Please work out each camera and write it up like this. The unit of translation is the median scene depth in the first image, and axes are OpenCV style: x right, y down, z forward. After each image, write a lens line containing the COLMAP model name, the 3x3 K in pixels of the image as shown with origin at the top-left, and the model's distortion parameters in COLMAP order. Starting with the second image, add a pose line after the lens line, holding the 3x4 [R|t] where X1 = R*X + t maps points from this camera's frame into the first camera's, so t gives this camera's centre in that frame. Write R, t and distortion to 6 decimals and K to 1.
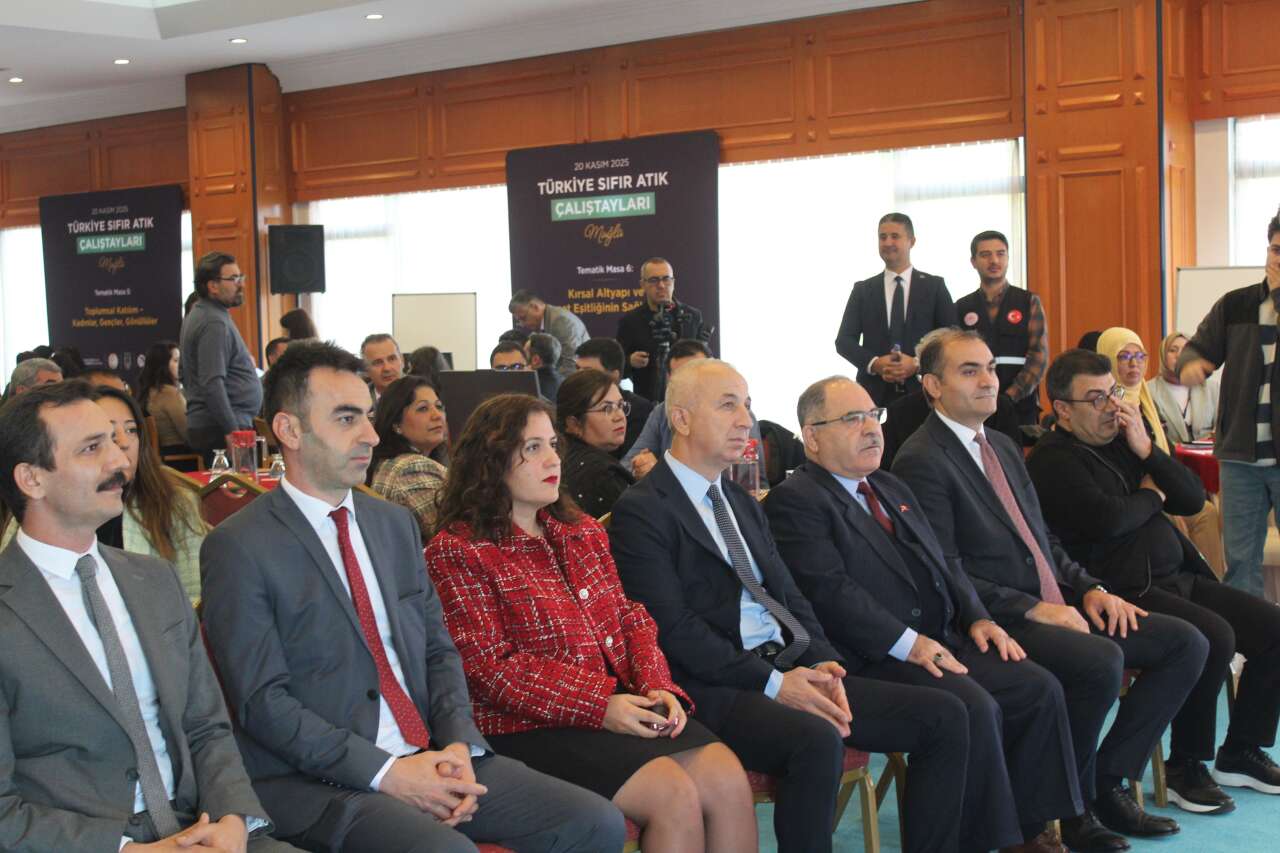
lens RADIAL K [[2153.3, 0, 640.0], [0, 2153.3, 426.5], [0, 0, 1]] dist [0.143639, -0.095623]
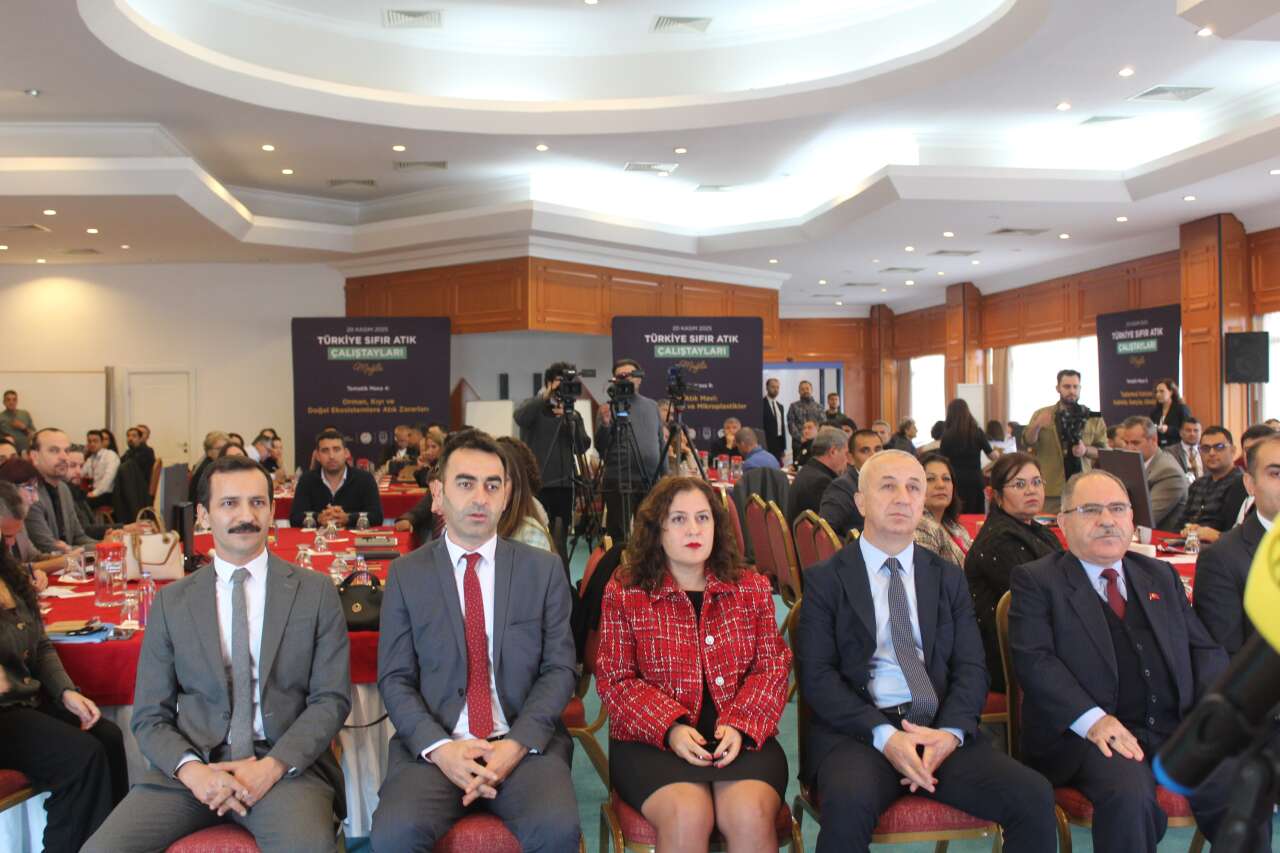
lens RADIAL K [[1432.8, 0, 640.0], [0, 1432.8, 426.5], [0, 0, 1]] dist [-0.001740, 0.009197]
pose [[0.770590, 0.031738, -0.636540, 0.113580], [-0.049230, 0.998739, -0.009800, -0.008013], [0.635426, 0.038889, 0.771182, 0.085204]]
